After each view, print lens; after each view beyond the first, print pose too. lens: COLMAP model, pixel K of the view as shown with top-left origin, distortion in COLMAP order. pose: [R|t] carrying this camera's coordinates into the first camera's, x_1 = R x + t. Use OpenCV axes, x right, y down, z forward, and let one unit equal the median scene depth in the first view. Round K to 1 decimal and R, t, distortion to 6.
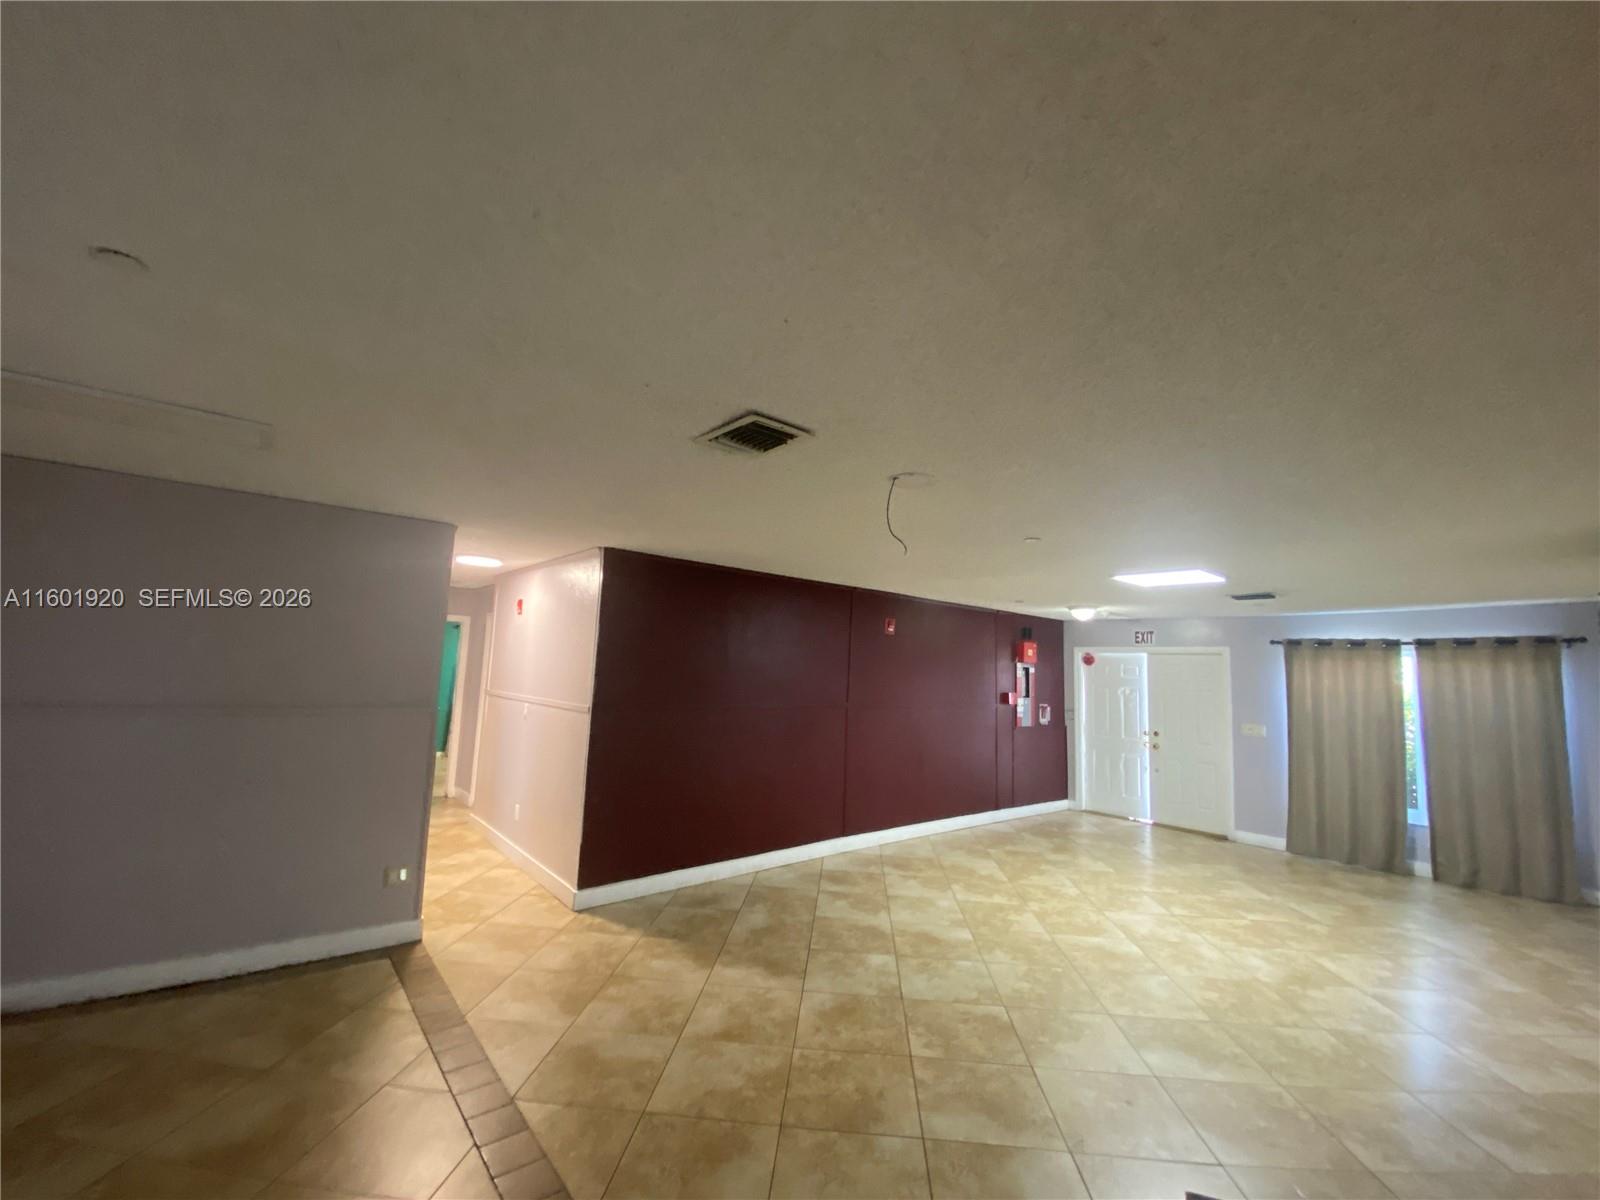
lens RADIAL K [[649.0, 0, 800.0], [0, 649.0, 600.0], [0, 0, 1]] dist [-0.017734, -0.011535]
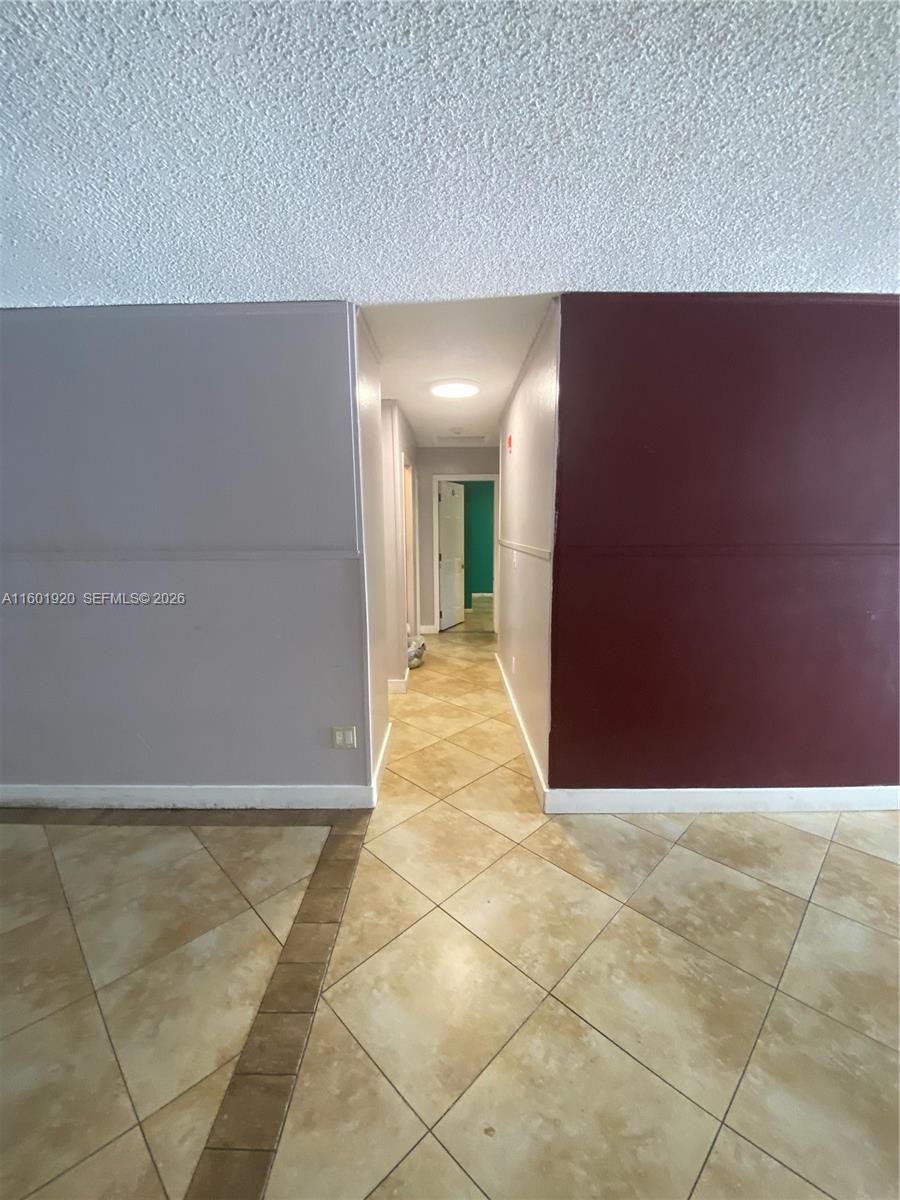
lens RADIAL K [[486.8, 0, 450.0], [0, 486.8, 600.0], [0, 0, 1]] dist [-0.017734, -0.011535]
pose [[0.770538, 0.041298, -0.636055, -0.088462], [0.106678, 0.975468, 0.192568, 0.123700], [0.628404, -0.216234, 0.747229, 0.593803]]
